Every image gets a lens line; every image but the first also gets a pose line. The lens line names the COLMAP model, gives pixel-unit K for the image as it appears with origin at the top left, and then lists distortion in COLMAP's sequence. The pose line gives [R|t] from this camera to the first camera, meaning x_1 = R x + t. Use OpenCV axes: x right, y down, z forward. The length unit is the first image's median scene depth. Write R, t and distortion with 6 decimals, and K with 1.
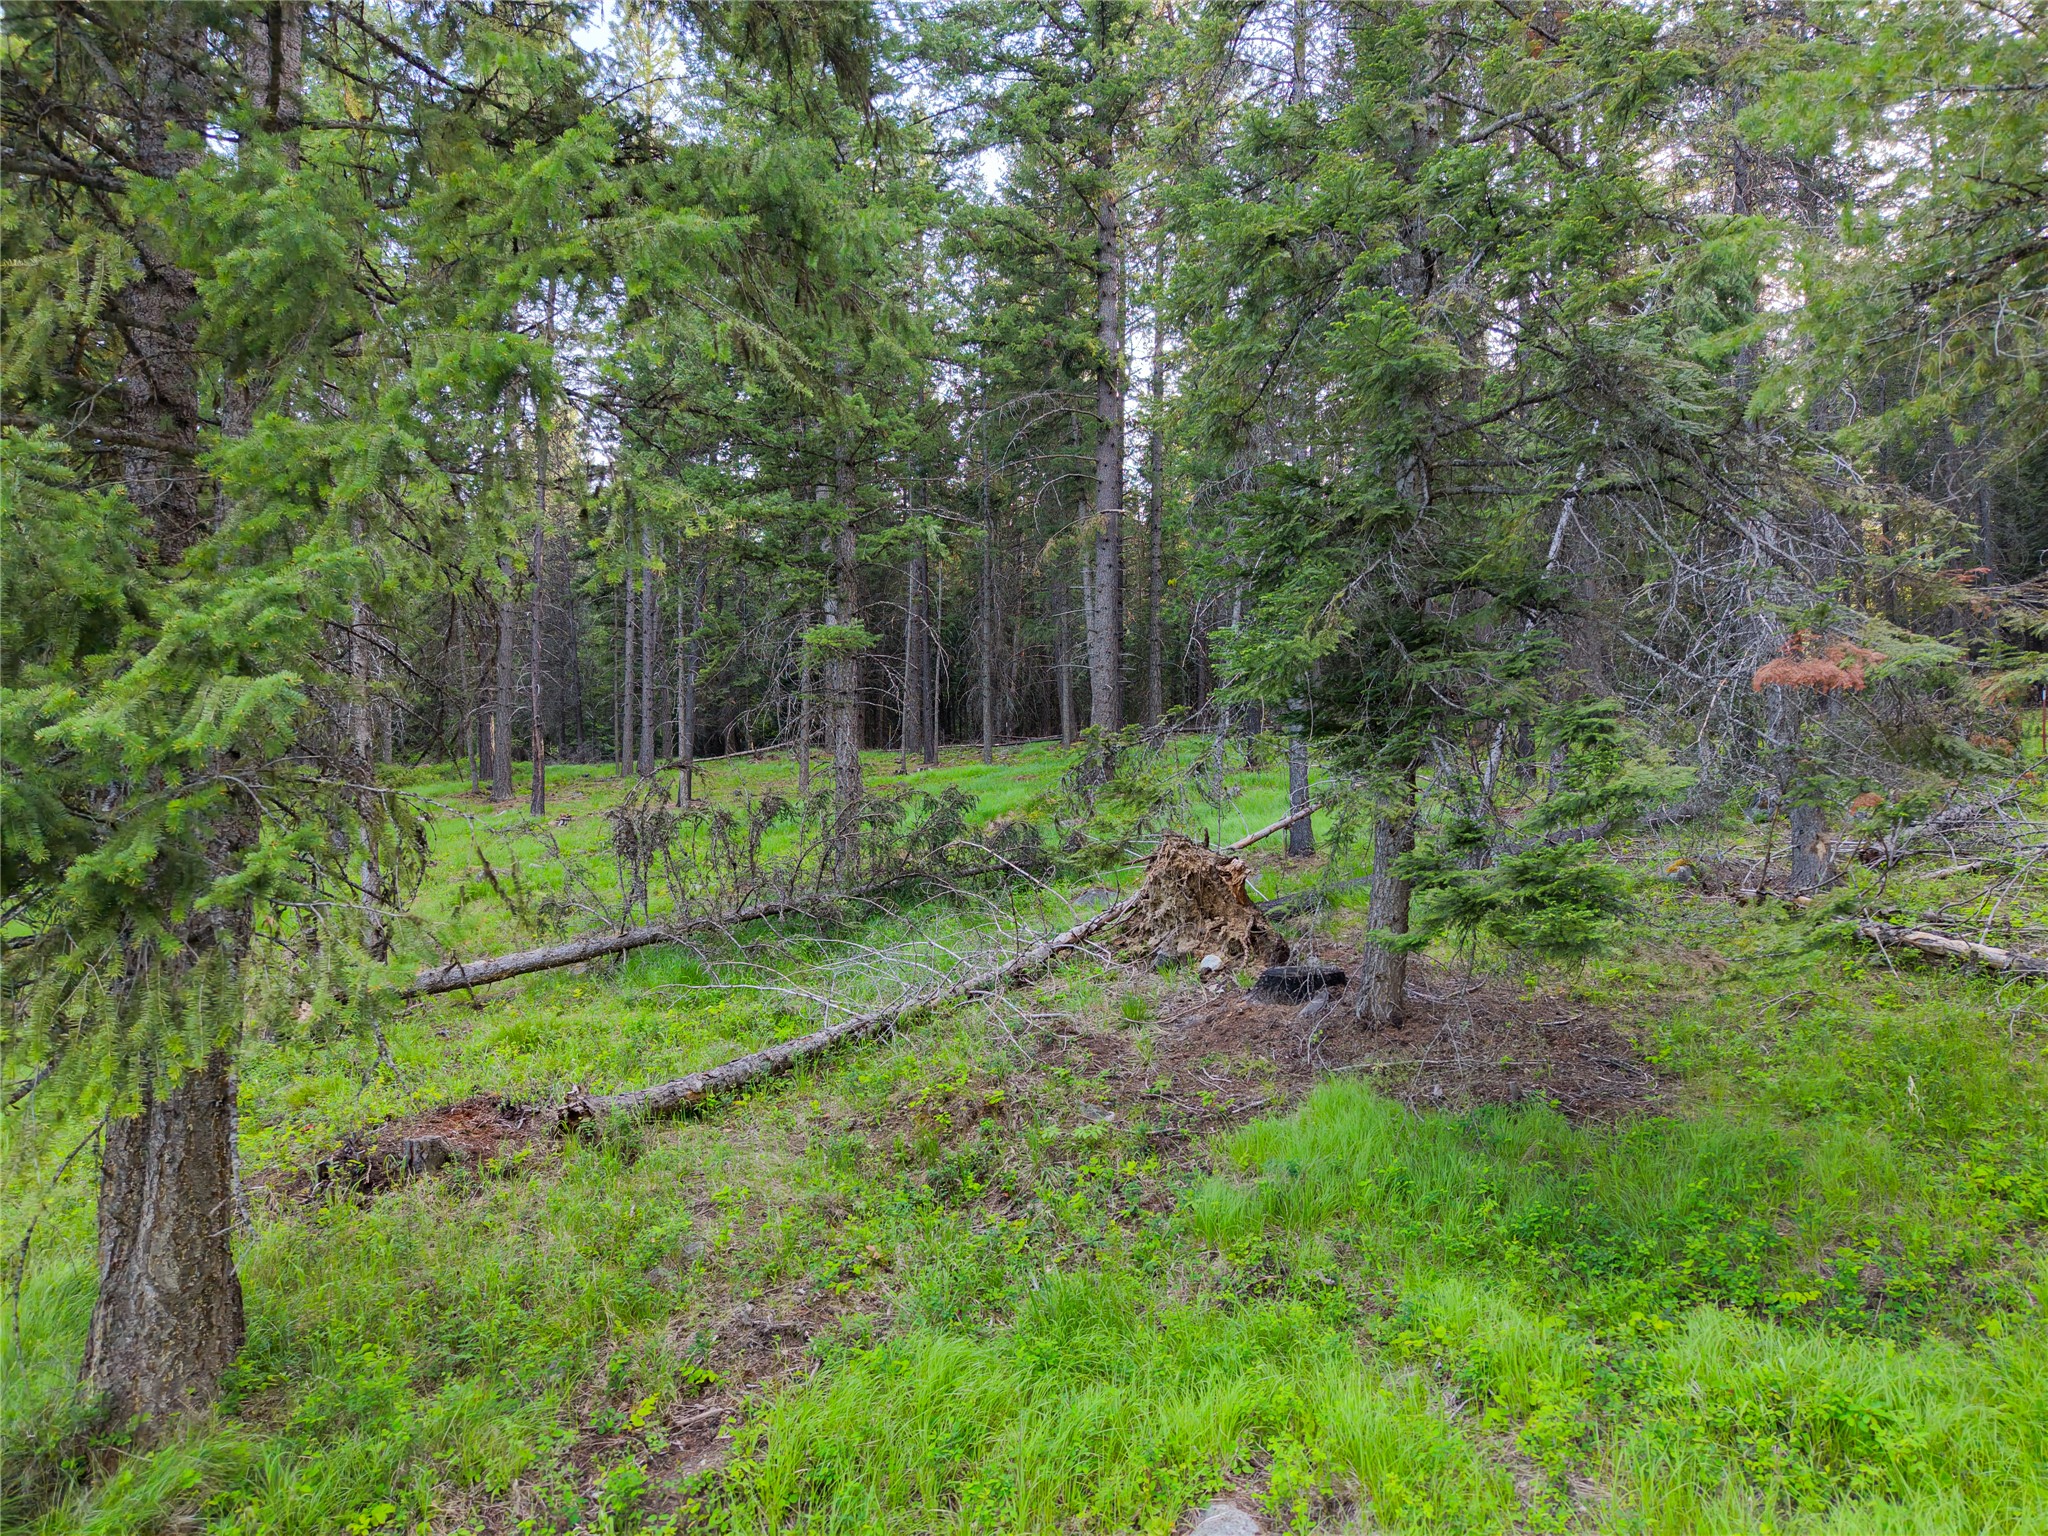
lens RADIAL K [[1384.4, 0, 1022.3], [0, 1384.4, 752.8], [0, 0, 1]] dist [0.030019, -0.030164]
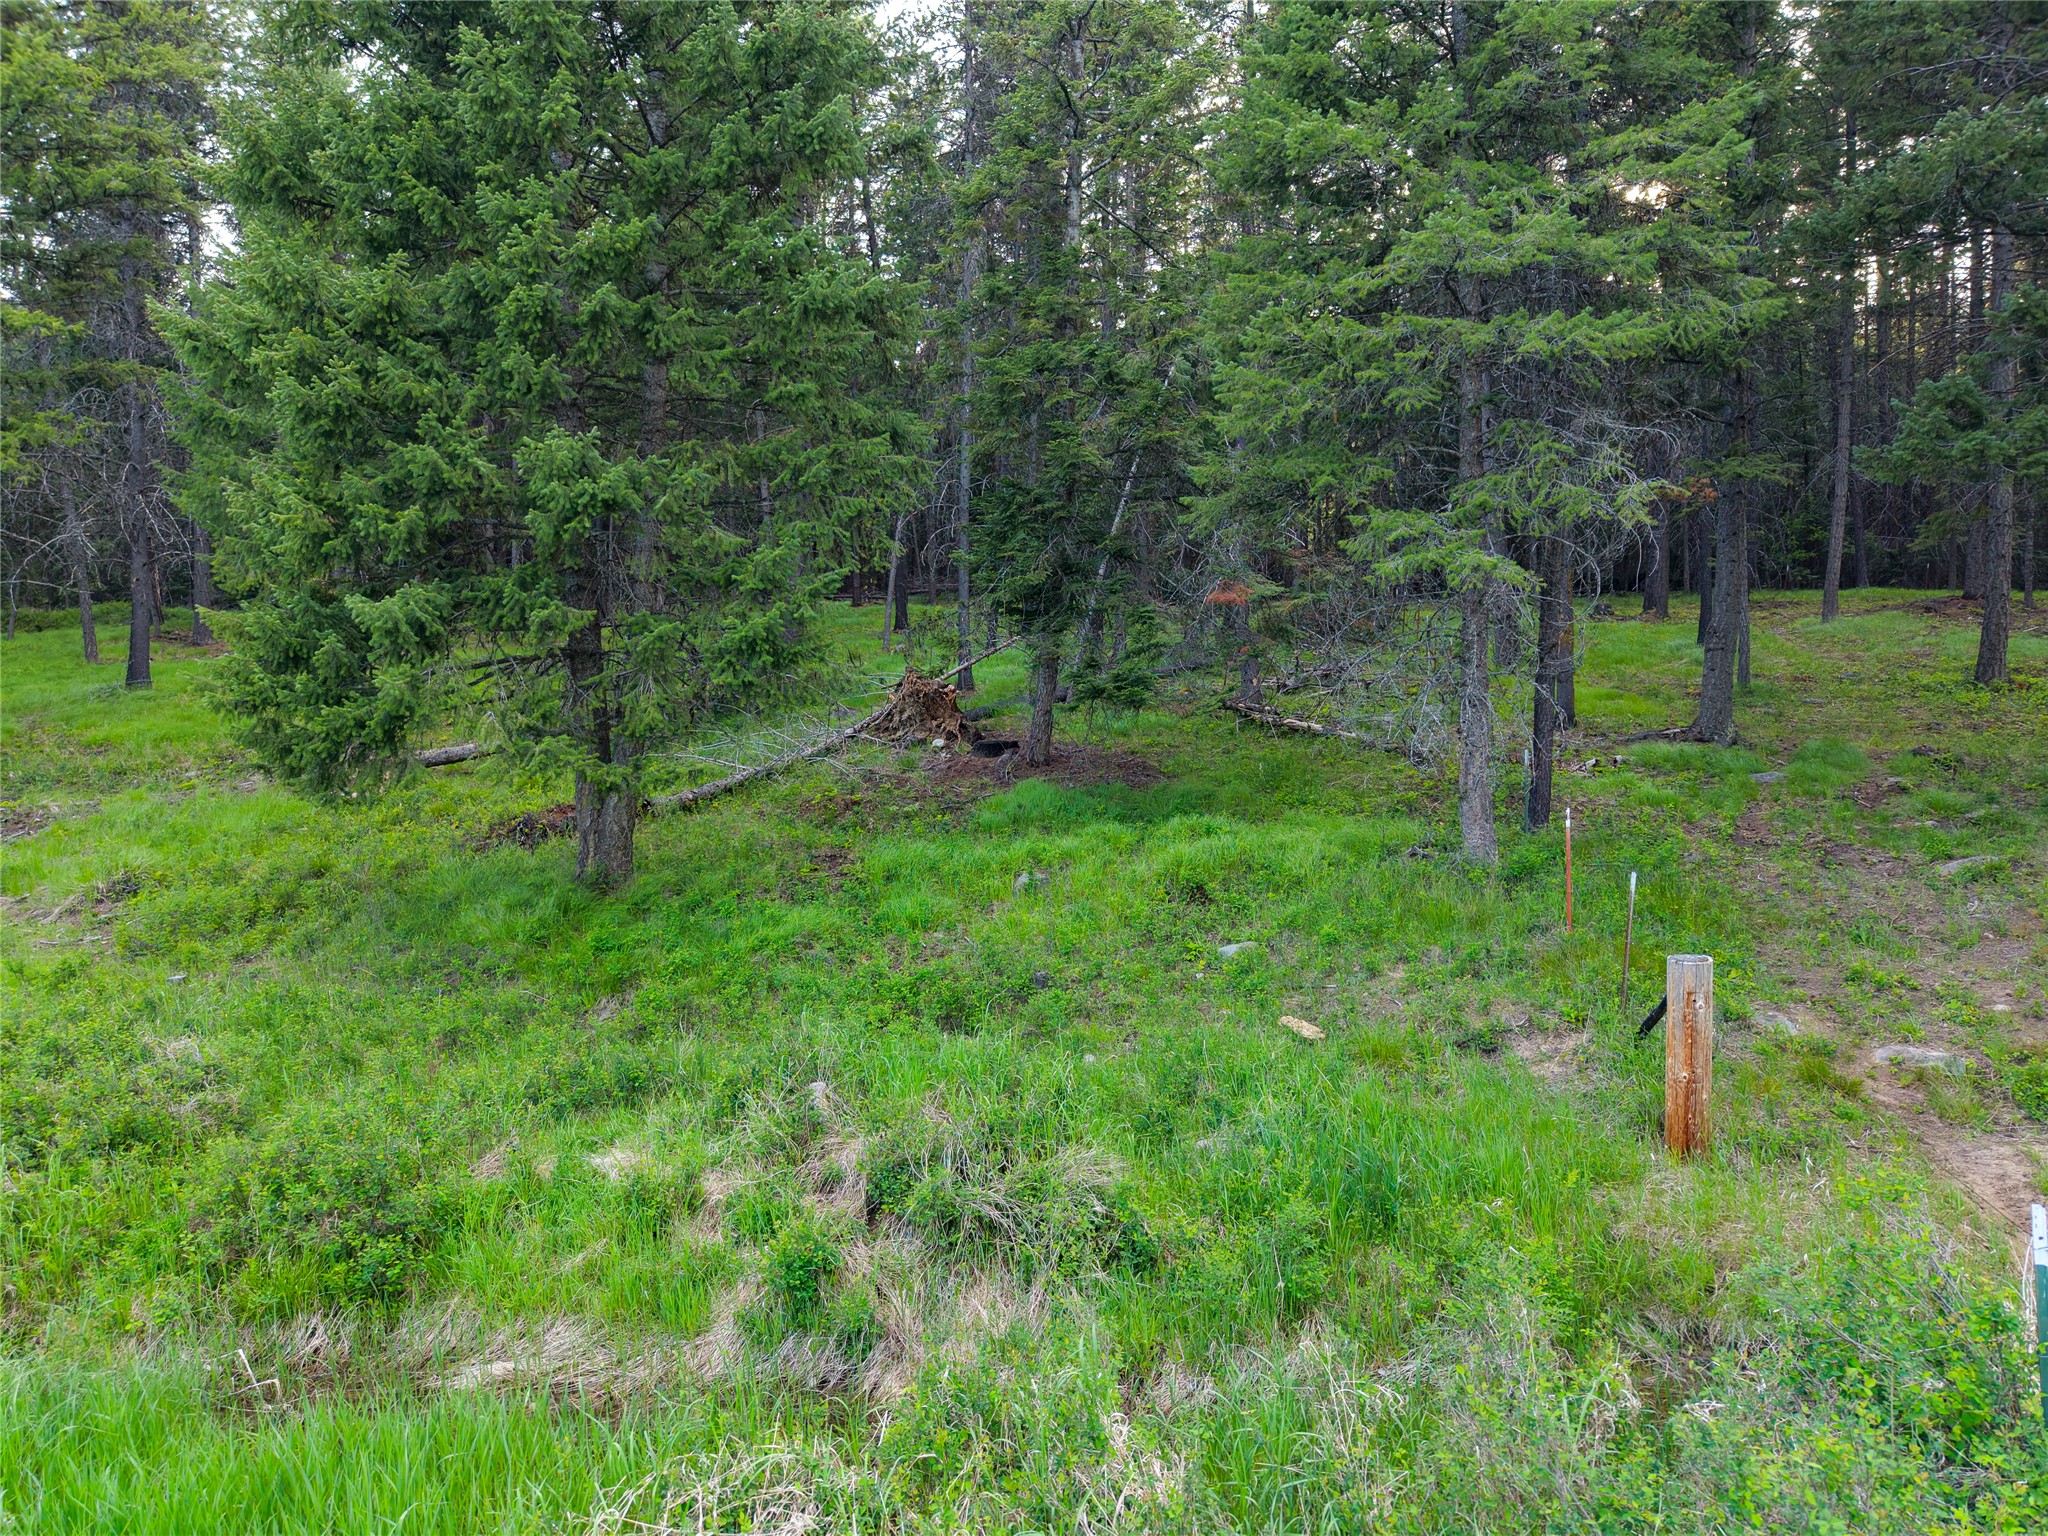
lens RADIAL K [[1384.4, 0, 1019.8], [0, 1384.4, 770.3], [0, 0, 1]] dist [0.030019, -0.030164]
pose [[0.953932, -0.009180, 0.299882, -0.342507], [-0.023023, 0.994345, 0.103676, 0.002246], [-0.299137, -0.105804, 0.948326, -0.816627]]
